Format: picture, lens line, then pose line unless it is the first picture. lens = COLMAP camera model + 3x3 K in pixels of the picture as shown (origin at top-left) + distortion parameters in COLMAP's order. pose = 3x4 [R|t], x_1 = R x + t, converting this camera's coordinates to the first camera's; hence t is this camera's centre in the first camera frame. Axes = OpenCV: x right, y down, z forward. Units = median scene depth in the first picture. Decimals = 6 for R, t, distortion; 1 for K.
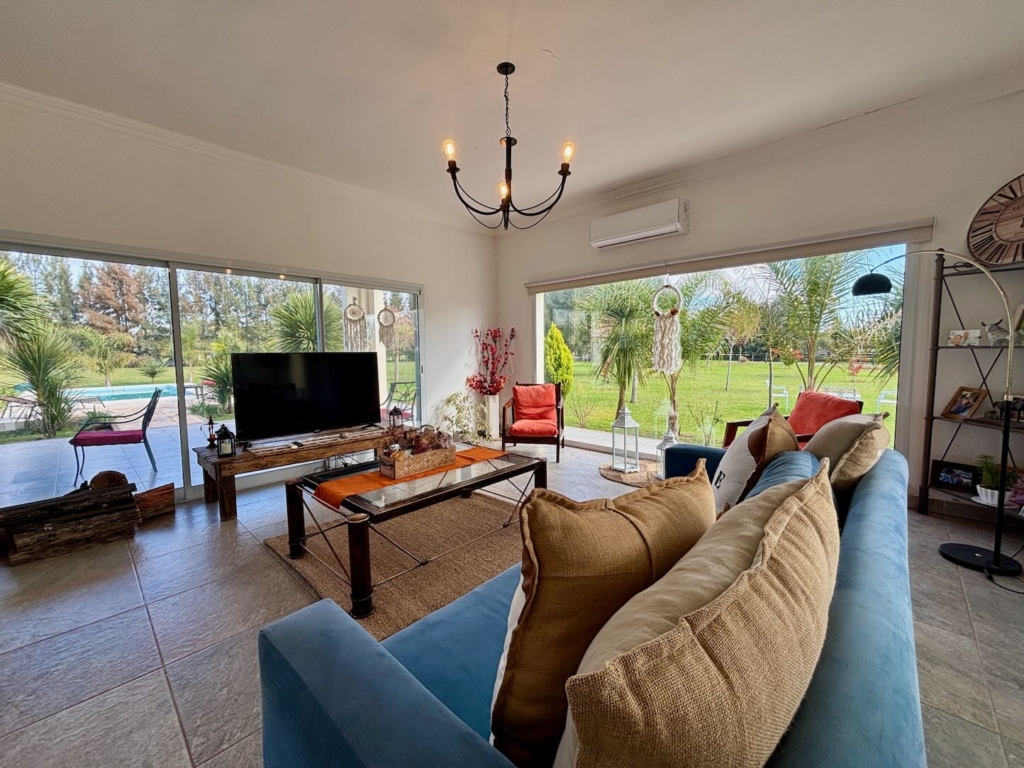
lens RADIAL K [[409.4, 0, 510.0], [0, 409.4, 383.5], [0, 0, 1]] dist [0.001941, -0.000632]
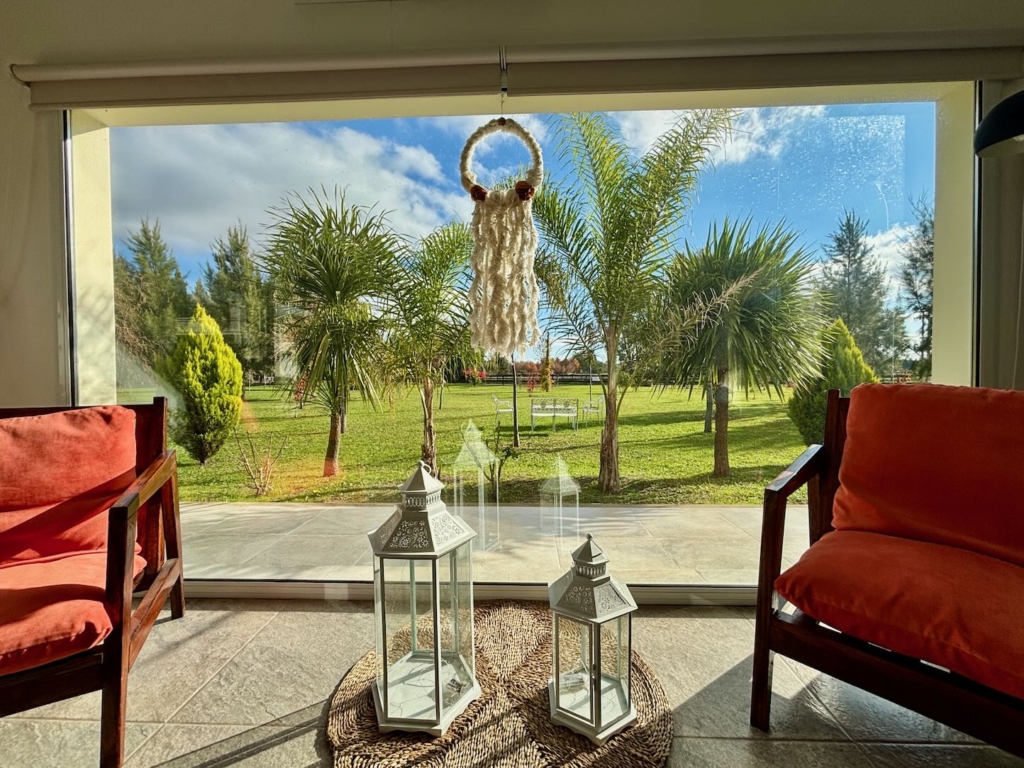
lens RADIAL K [[409.4, 0, 510.0], [0, 409.4, 383.5], [0, 0, 1]] dist [0.001941, -0.000632]
pose [[0.756181, -0.013074, 0.654232, 0.143536], [0.050842, 0.997952, -0.038822, 0.012208], [-0.652384, 0.062619, 0.755297, 0.730805]]
